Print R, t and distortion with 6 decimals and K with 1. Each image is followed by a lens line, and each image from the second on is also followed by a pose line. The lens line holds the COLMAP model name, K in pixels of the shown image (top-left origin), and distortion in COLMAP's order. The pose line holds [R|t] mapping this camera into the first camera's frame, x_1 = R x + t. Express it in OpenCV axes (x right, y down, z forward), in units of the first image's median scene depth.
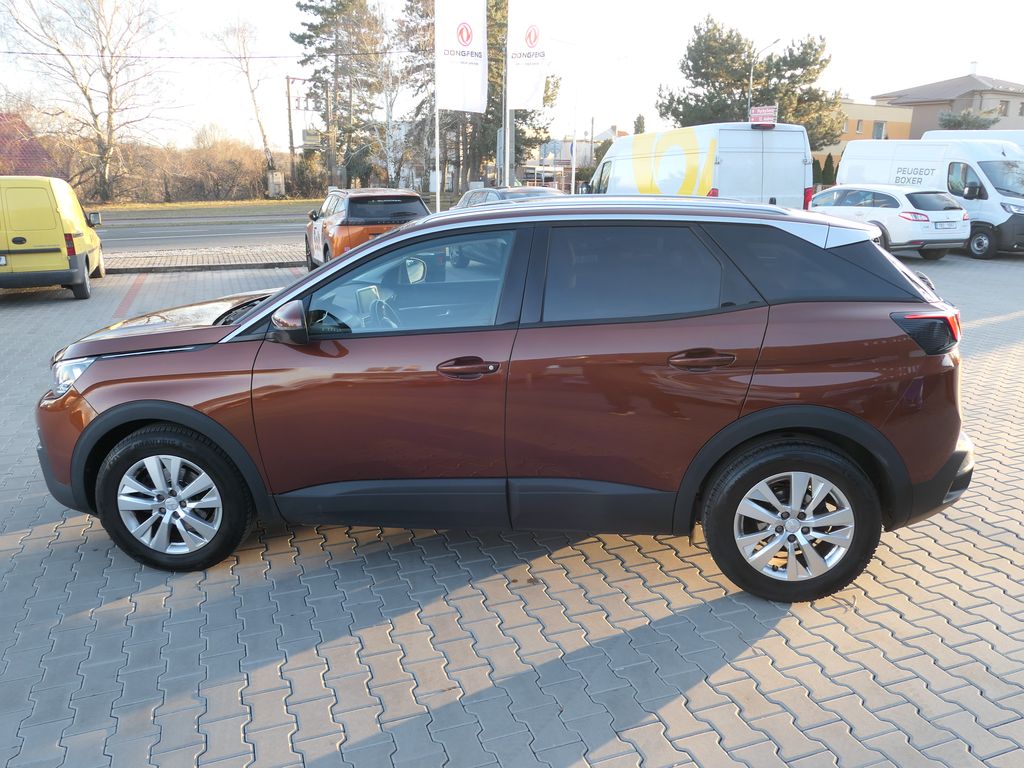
lens RADIAL K [[818.4, 0, 513.9], [0, 818.4, 385.5], [0, 0, 1]] dist [-0.012500, 0.005410]
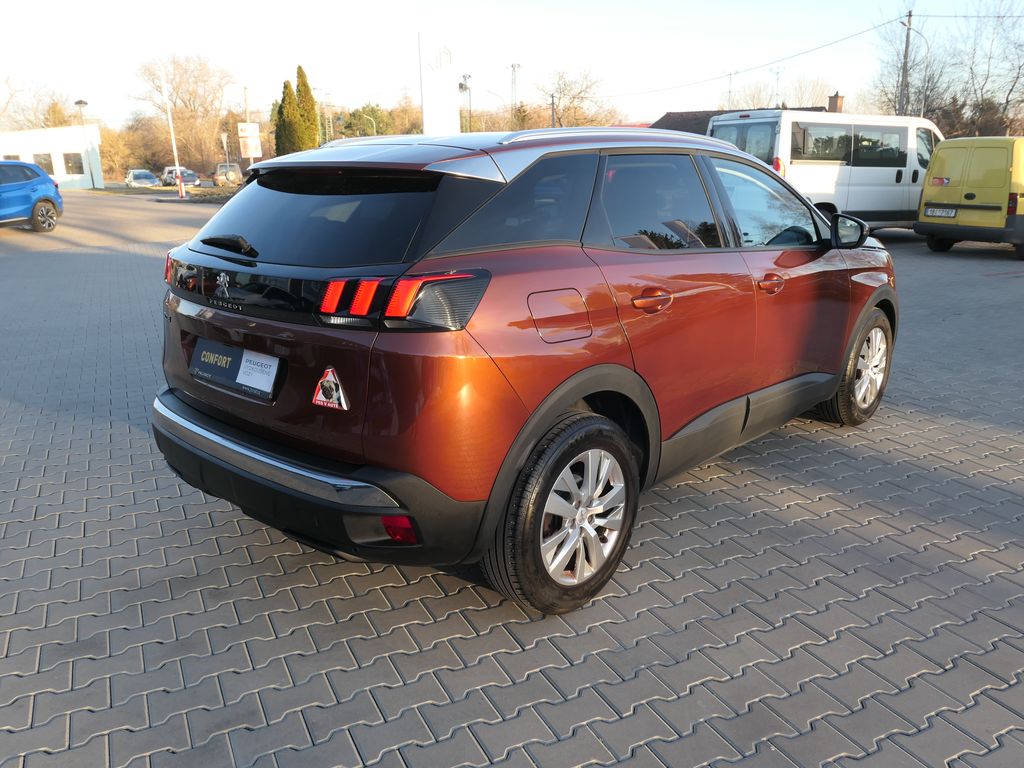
lens RADIAL K [[818.2, 0, 512.0], [0, 818.2, 384.0], [0, 0, 1]] dist [-0.011207, 0.000641]
pose [[0.110286, 0.271206, -0.956182, 0.113084], [-0.242028, 0.940419, 0.238819, -0.014180], [0.963981, 0.205085, 0.169354, 0.072812]]
